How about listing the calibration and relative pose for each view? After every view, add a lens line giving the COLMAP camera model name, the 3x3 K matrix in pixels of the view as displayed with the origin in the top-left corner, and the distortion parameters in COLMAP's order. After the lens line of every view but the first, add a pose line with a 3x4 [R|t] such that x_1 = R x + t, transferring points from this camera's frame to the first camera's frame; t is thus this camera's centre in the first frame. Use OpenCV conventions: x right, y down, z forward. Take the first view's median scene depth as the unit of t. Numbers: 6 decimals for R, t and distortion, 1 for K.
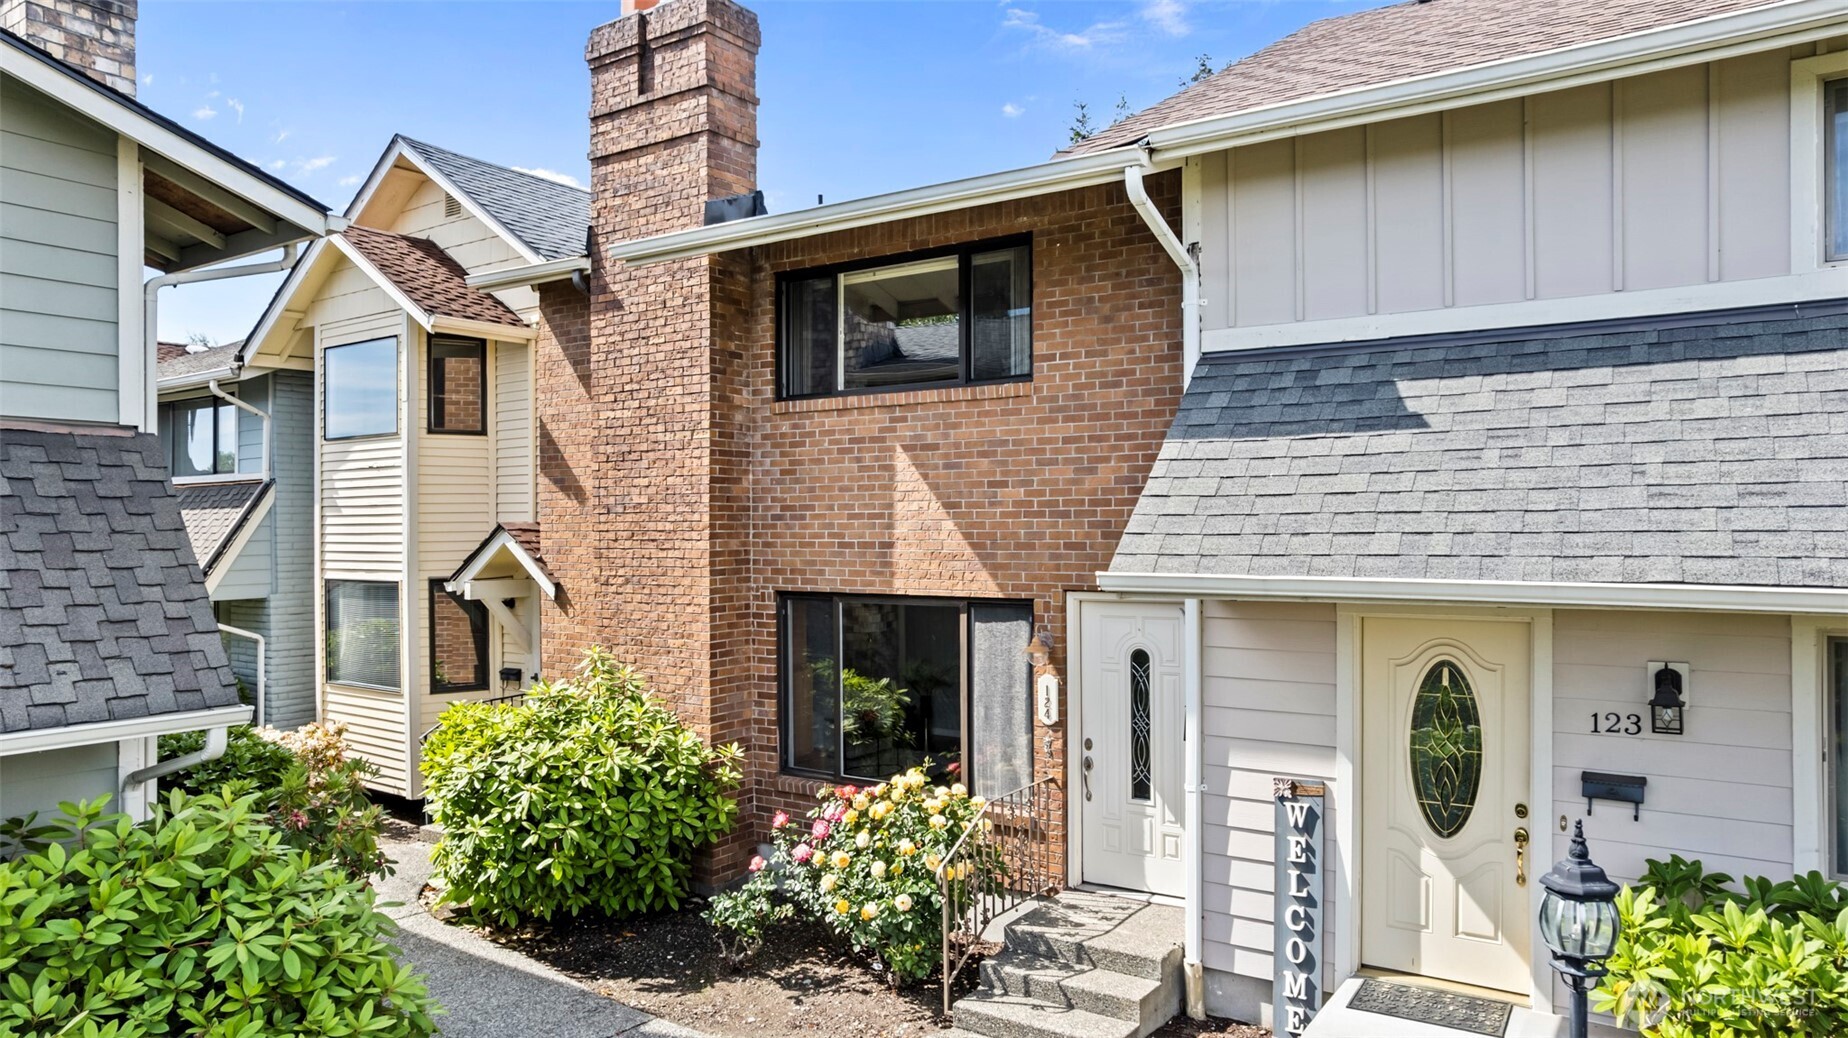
lens RADIAL K [[1196.6, 0, 933.2], [0, 1196.6, 523.9], [0, 0, 1]] dist [-0.068977, 0.059542]
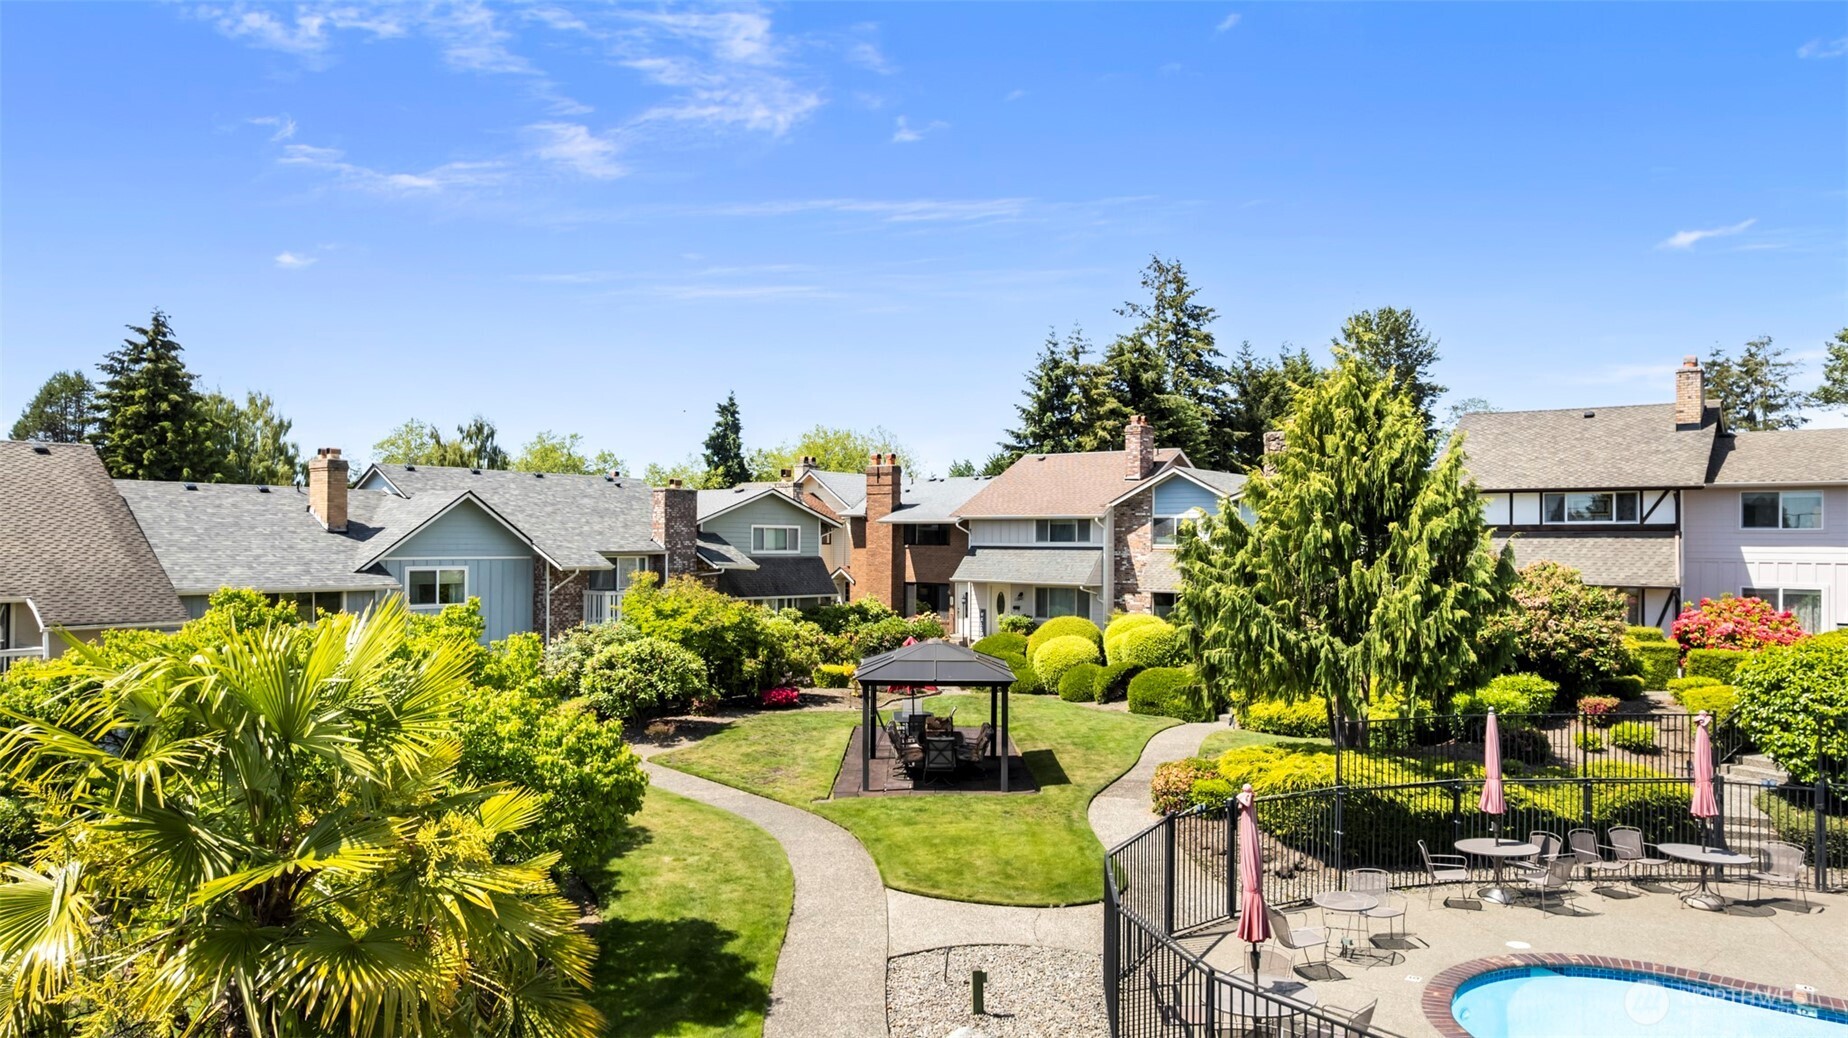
lens RADIAL K [[1196.6, 0, 933.2], [0, 1196.6, 523.9], [0, 0, 1]] dist [-0.068977, 0.059542]
pose [[0.997920, 0.012343, -0.063266, 0.372844], [-0.013075, 0.999852, -0.011163, -0.162832], [0.063119, 0.011967, 0.997934, -4.863674]]
